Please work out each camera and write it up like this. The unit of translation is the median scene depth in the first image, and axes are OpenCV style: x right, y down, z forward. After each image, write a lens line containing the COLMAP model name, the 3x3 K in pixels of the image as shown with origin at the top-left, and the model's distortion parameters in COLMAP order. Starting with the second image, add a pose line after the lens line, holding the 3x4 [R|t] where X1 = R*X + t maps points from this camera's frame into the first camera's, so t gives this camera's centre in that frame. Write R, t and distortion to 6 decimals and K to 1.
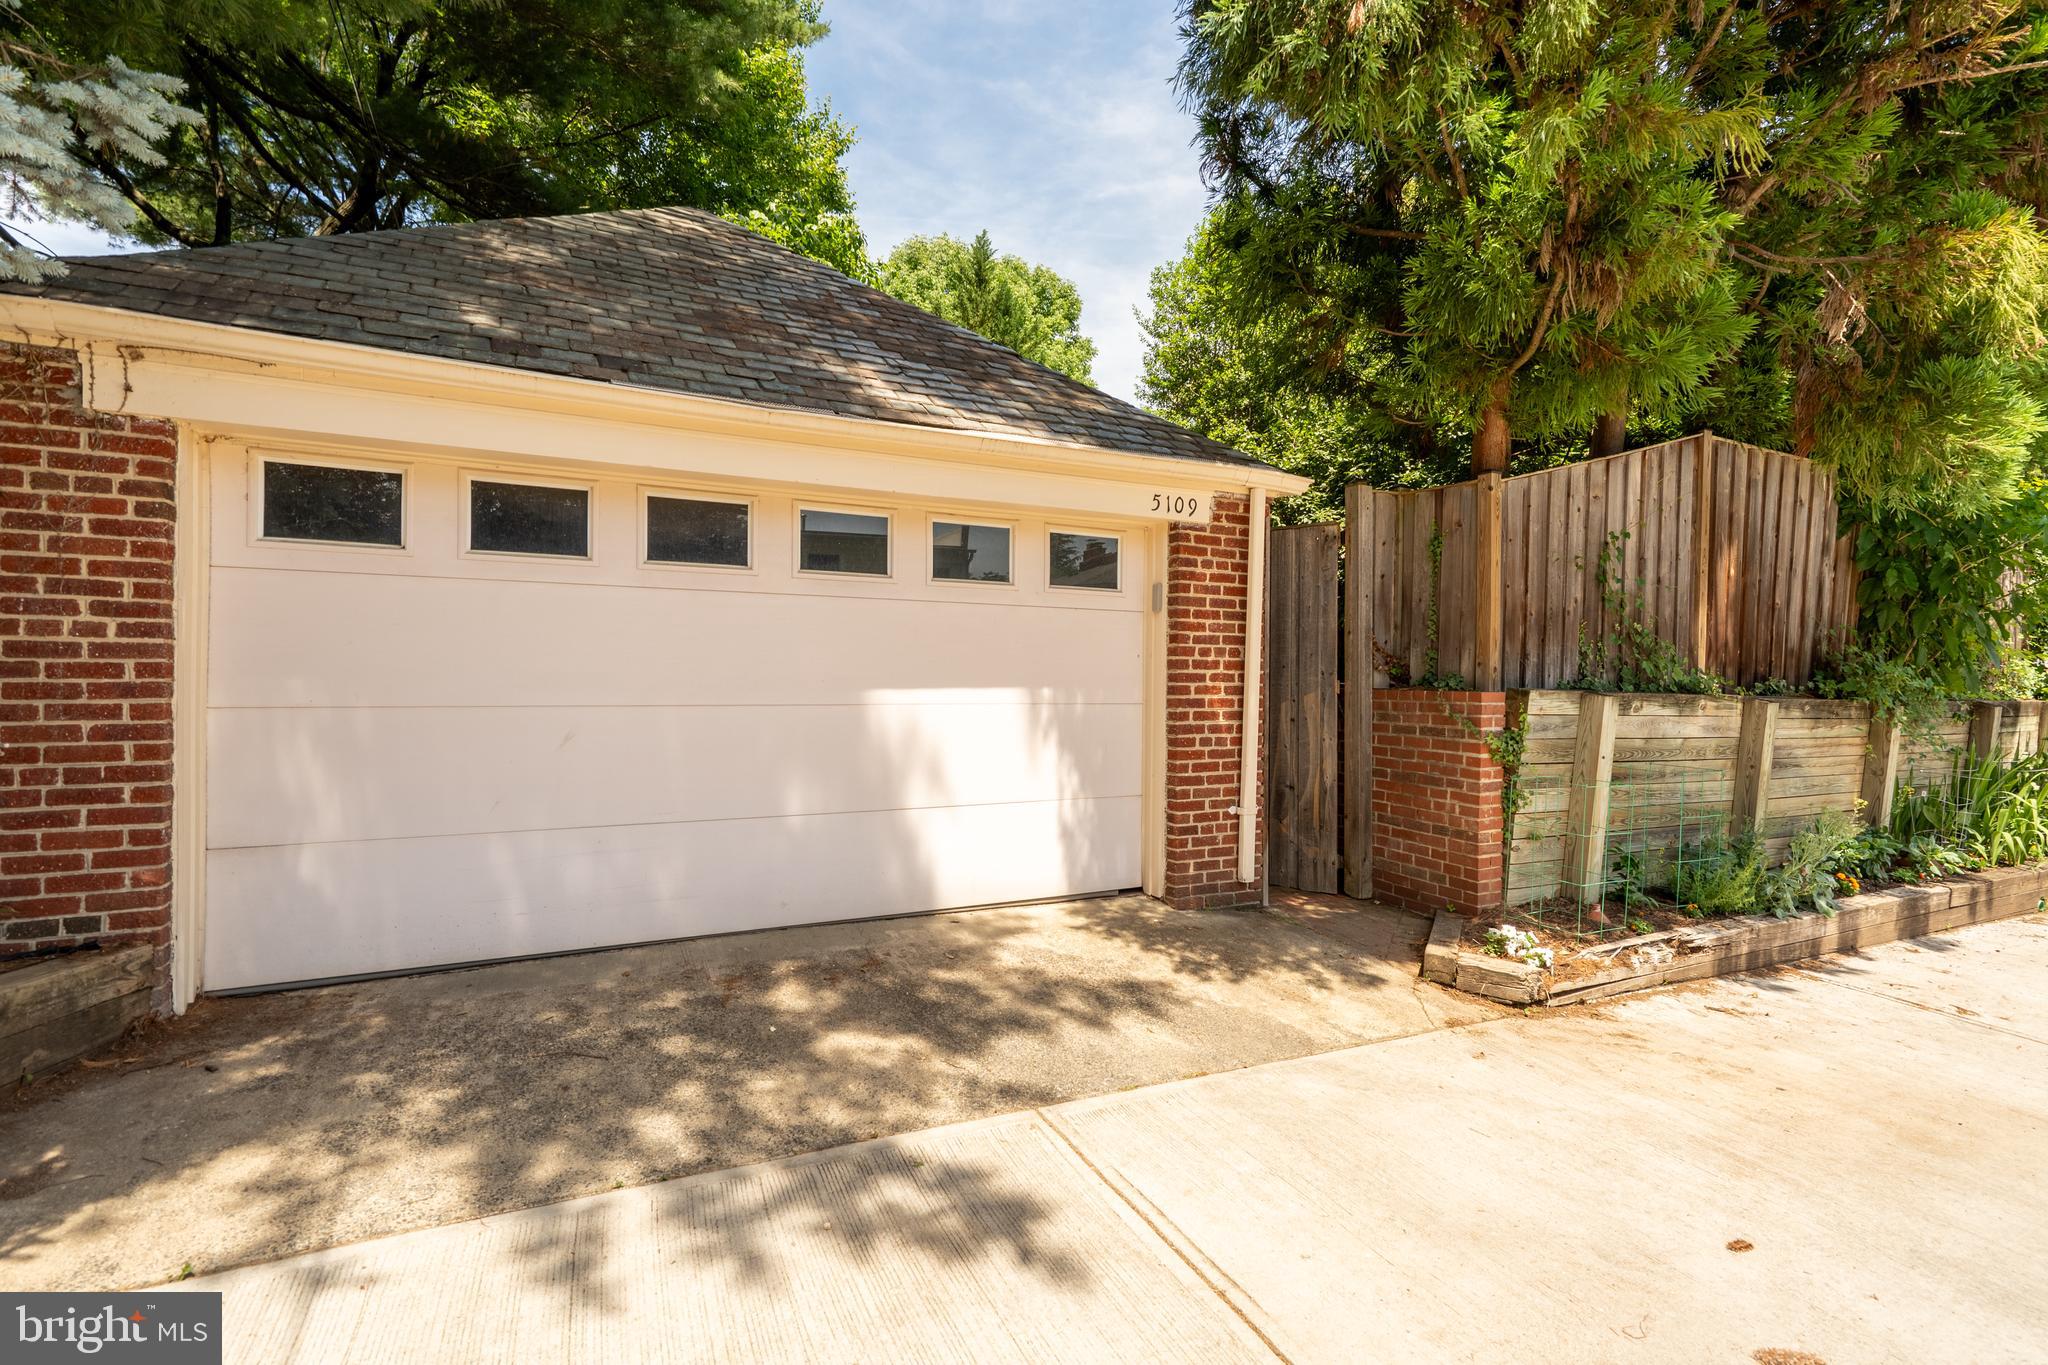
lens RADIAL K [[932.1, 0, 1024.5], [0, 932.1, 685.0], [0, 0, 1]] dist [-0.002678, -0.000540]
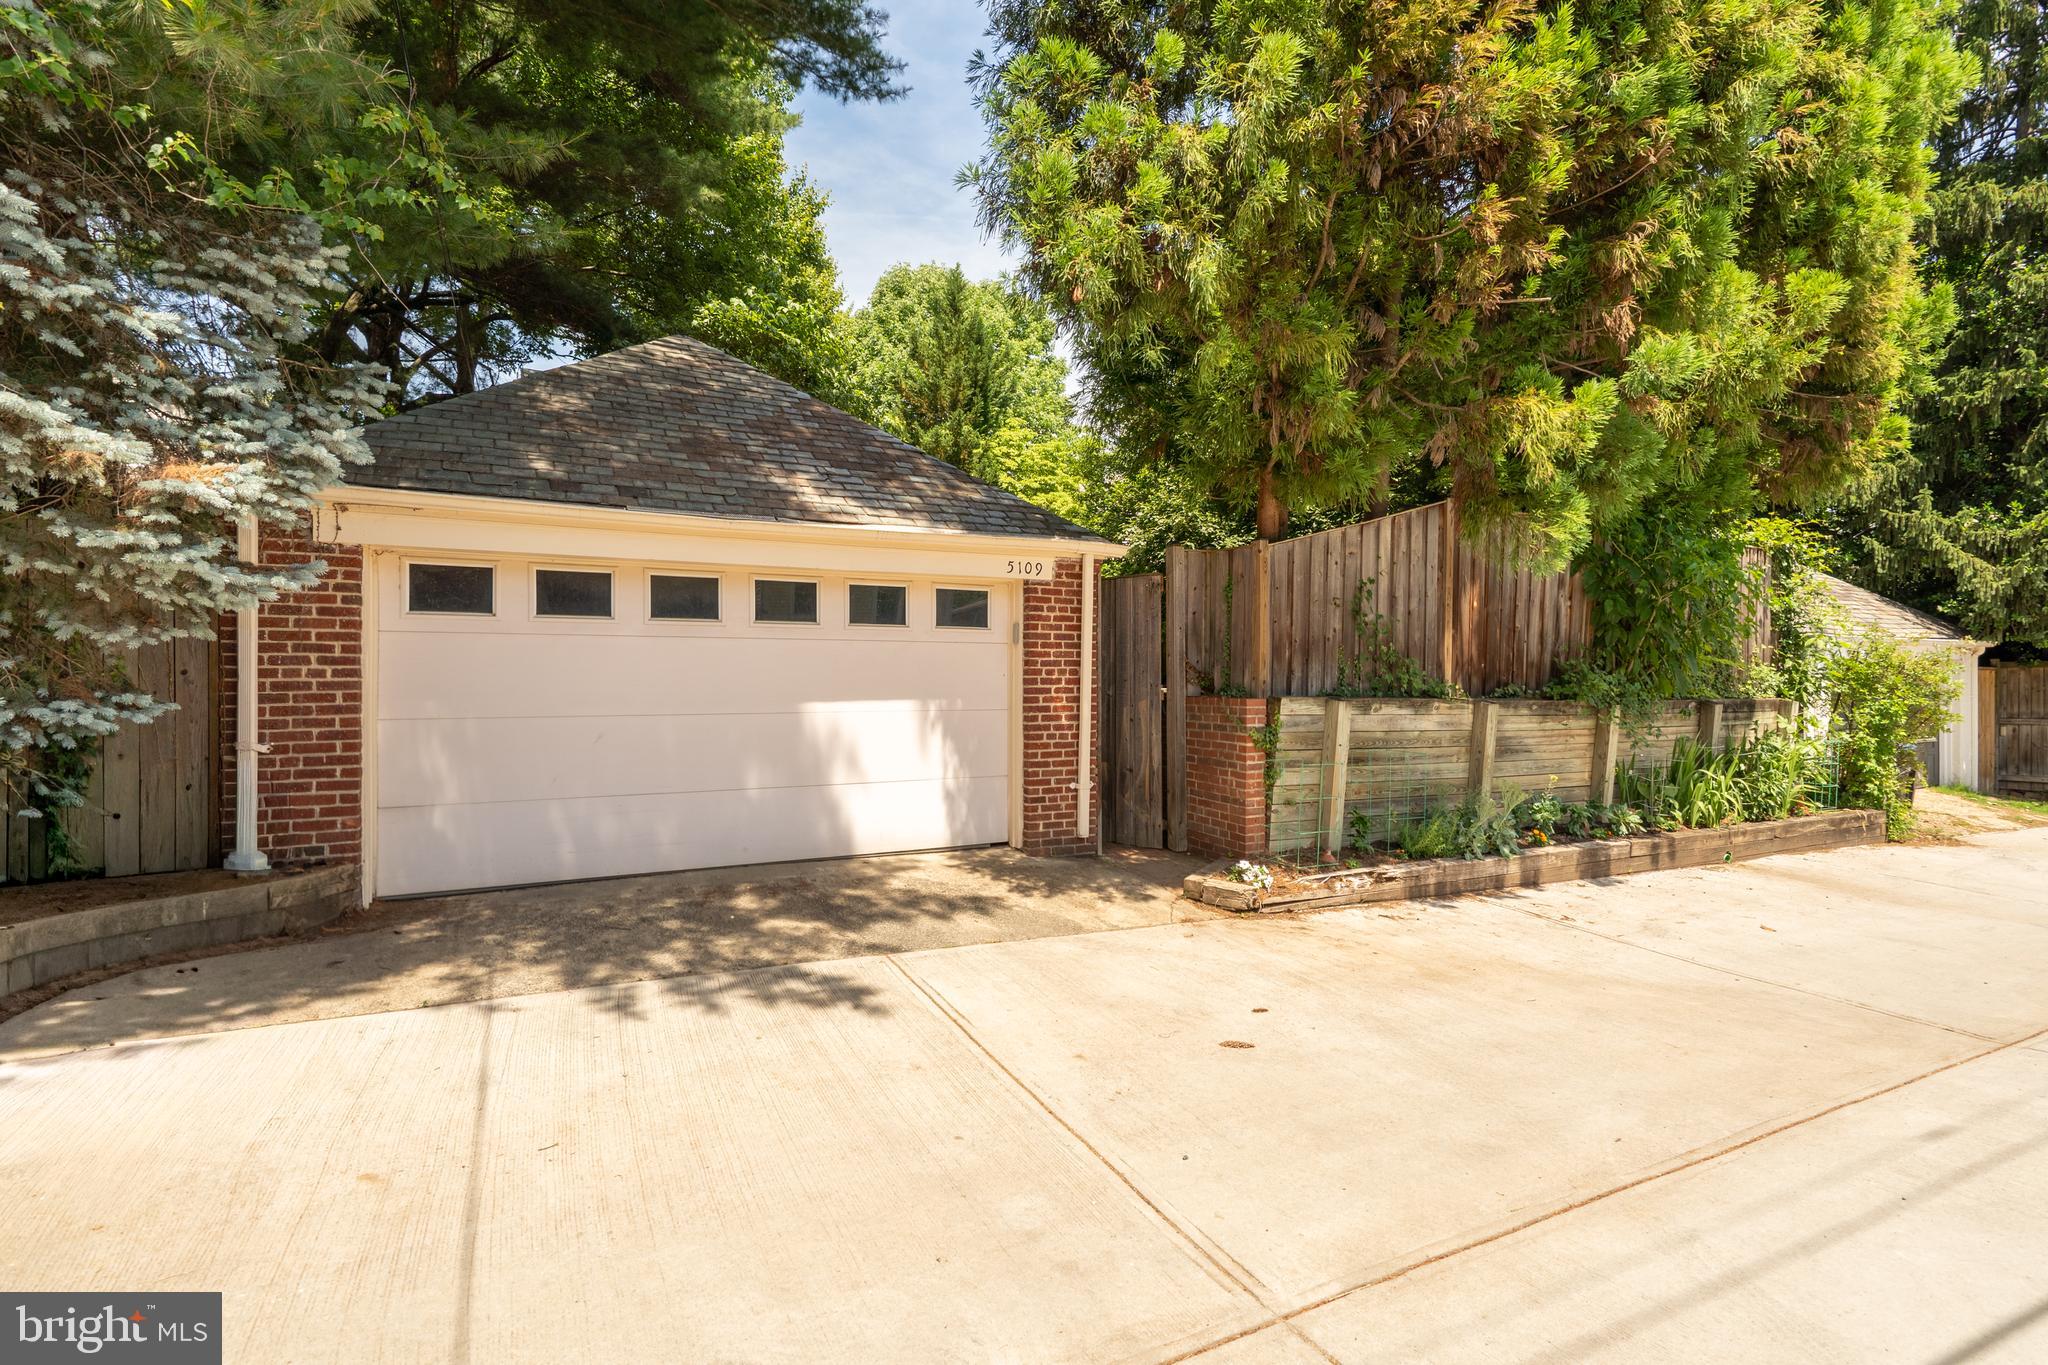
lens RADIAL K [[932.1, 0, 1023.4], [0, 932.1, 684.2], [0, 0, 1]] dist [-0.002678, -0.000540]
pose [[0.999959, -0.009007, 0.000995, 0.177711], [0.009009, 0.999958, -0.001589, -0.018281], [-0.000981, 0.001598, 0.999998, -0.462445]]
